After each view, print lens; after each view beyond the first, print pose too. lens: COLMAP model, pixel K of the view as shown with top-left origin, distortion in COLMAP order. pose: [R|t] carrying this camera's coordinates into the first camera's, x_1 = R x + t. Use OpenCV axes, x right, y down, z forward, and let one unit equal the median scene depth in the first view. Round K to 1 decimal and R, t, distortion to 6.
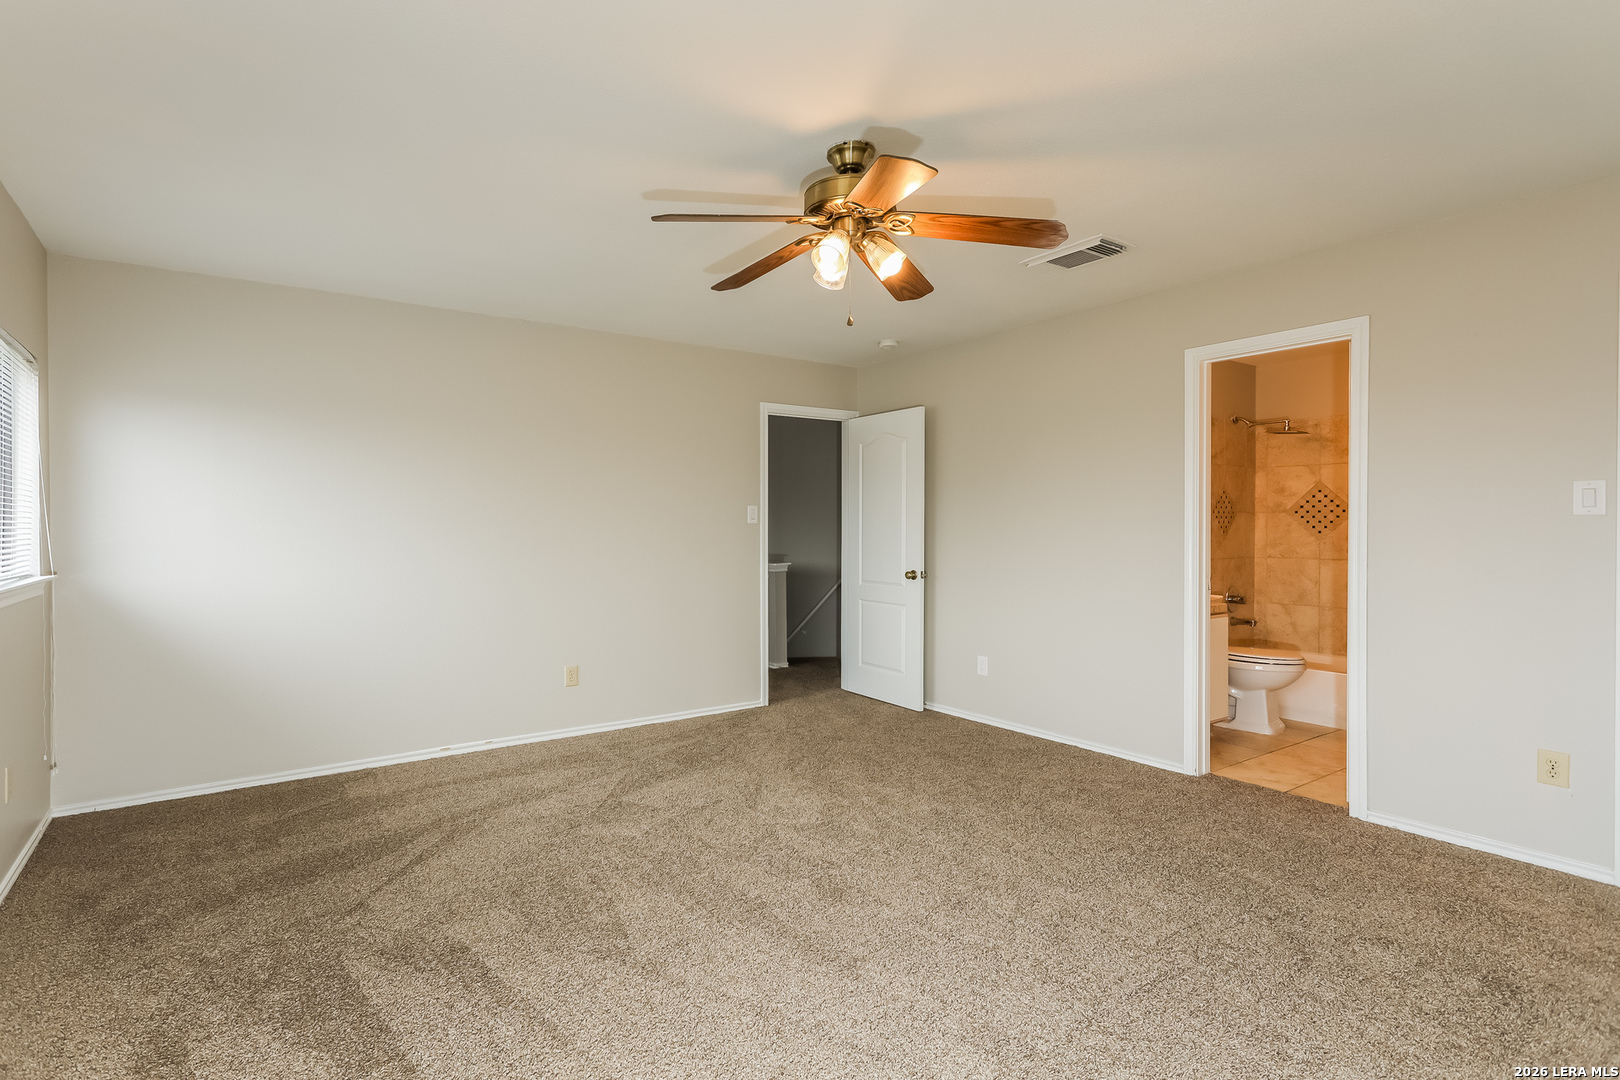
lens RADIAL K [[784.5, 0, 743.6], [0, 784.5, 538.7], [0, 0, 1]] dist [0.002797, 0.000379]
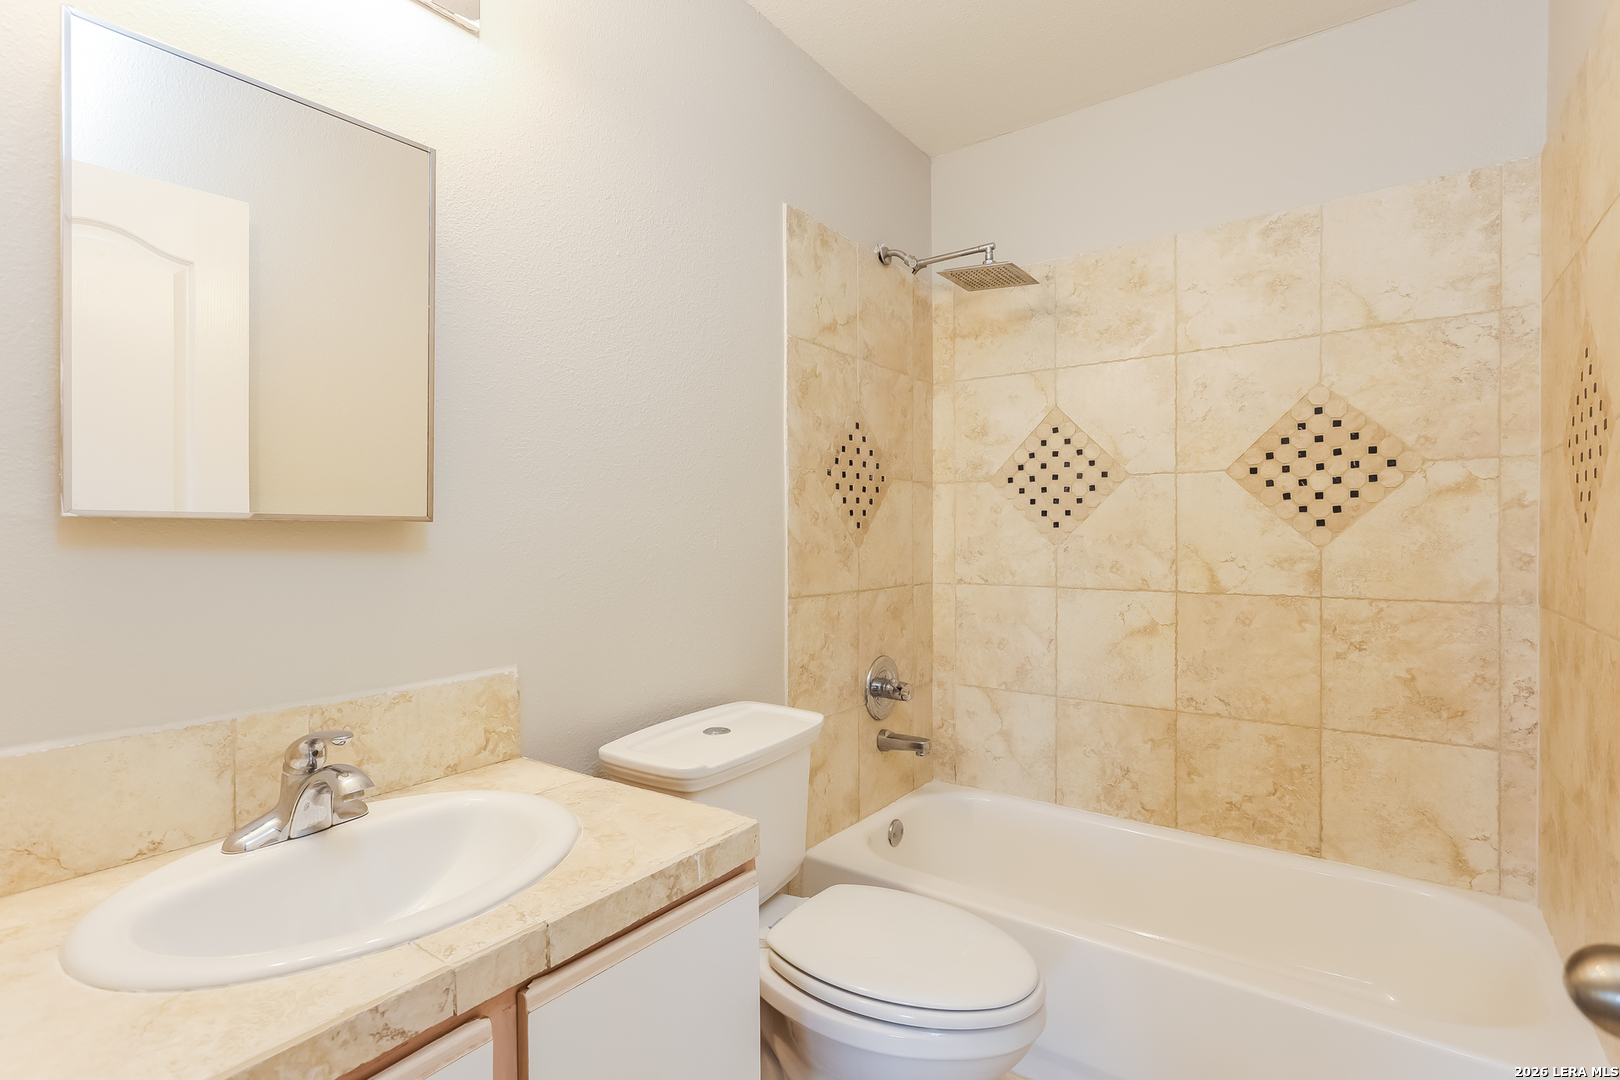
lens RADIAL K [[779.6, 0, 810.0], [0, 779.6, 540.0], [0, 0, 1]] dist [-0.001981, 0.000061]
pose [[0.938008, -0.003189, 0.346598, 0.444214], [0.005624, 0.999966, -0.006020, 0.001448], [-0.346567, 0.007596, 0.937995, 0.625788]]
